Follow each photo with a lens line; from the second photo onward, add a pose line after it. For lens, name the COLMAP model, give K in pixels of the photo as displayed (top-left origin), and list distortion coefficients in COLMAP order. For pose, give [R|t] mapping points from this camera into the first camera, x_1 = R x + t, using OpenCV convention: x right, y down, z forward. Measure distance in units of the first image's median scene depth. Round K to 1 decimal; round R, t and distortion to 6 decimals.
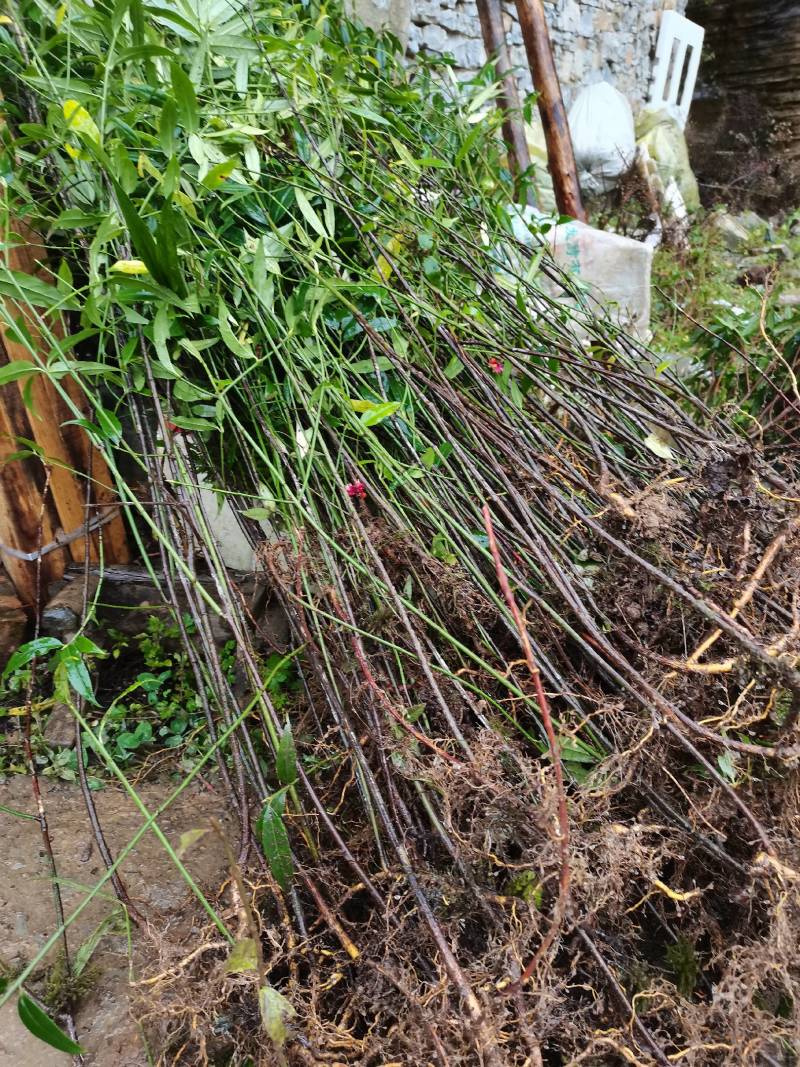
lens RADIAL K [[806.0, 0, 404.8], [0, 806.0, 531.6], [0, 0, 1]] dist [0.054449, -0.043851]
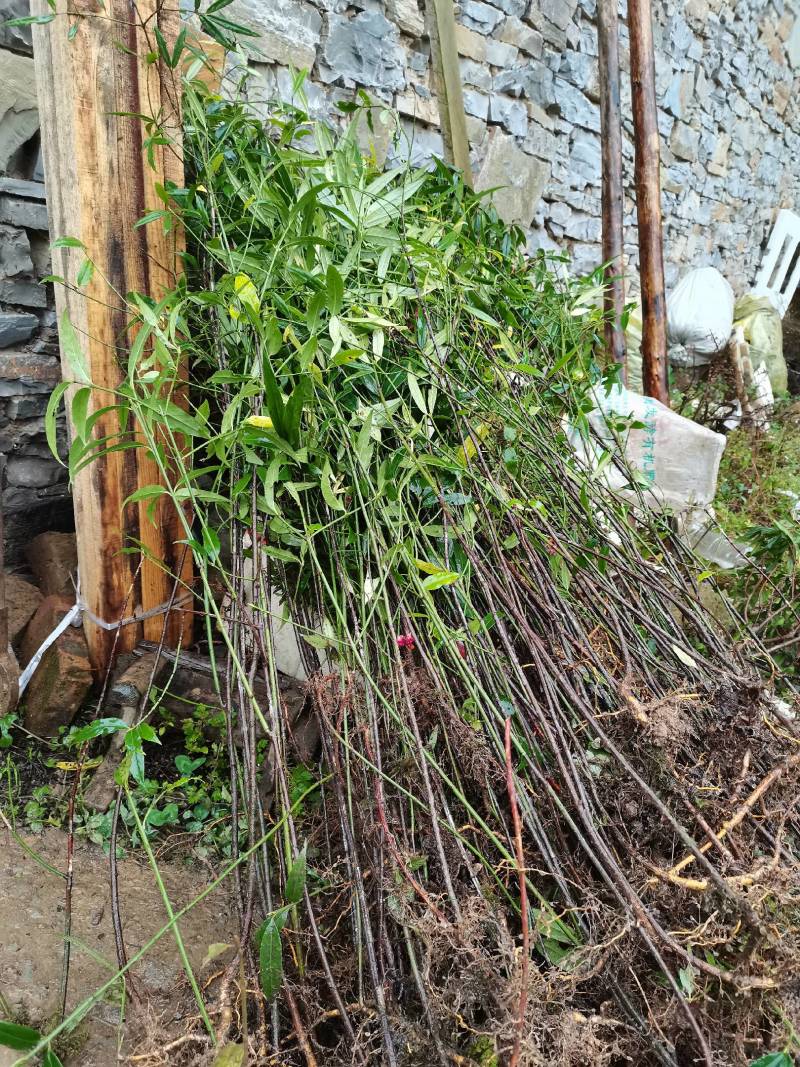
lens RADIAL K [[803.7, 0, 409.2], [0, 803.7, 530.0], [0, 0, 1]] dist [0.054358, -0.048681]
pose [[0.977821, 0.197875, -0.068640, -0.009621], [-0.204696, 0.972256, -0.113212, -0.075984], [0.044334, 0.124752, 0.991197, -0.133637]]
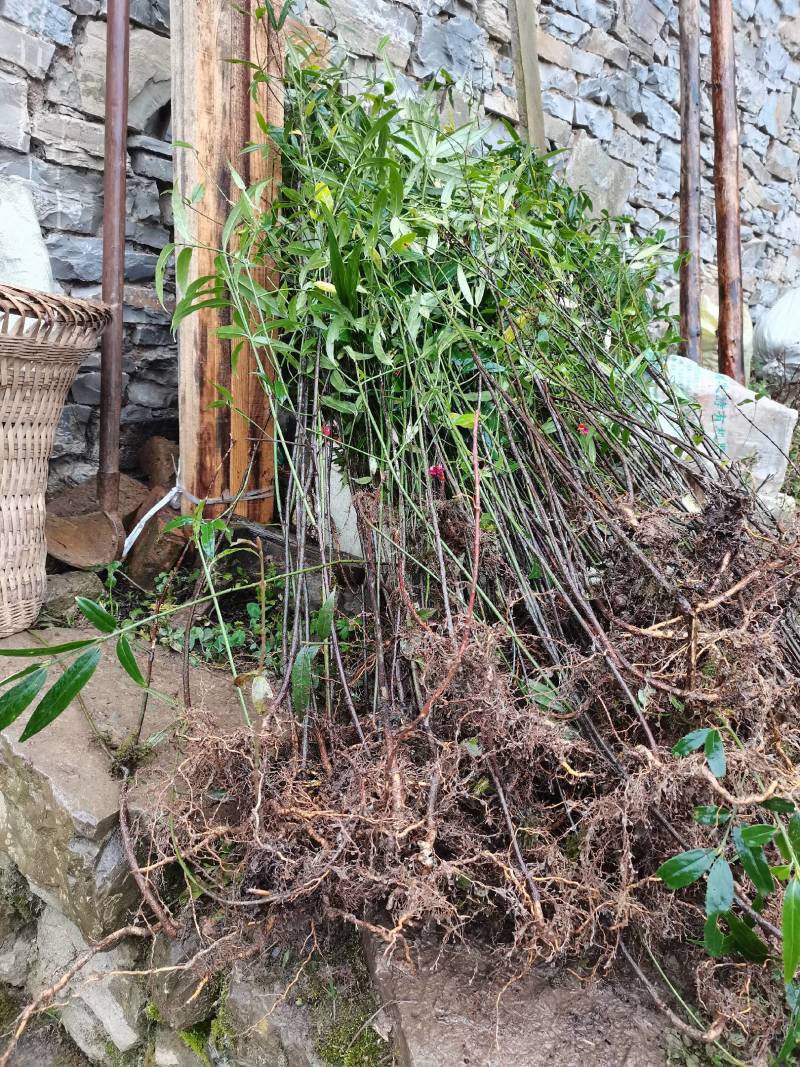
lens RADIAL K [[803.7, 0, 409.2], [0, 803.7, 530.0], [0, 0, 1]] dist [0.054358, -0.048681]
pose [[0.950712, 0.229670, -0.208324, 0.189218], [-0.262903, 0.953273, -0.148840, 0.244288], [0.164406, 0.196273, 0.966668, -0.255764]]
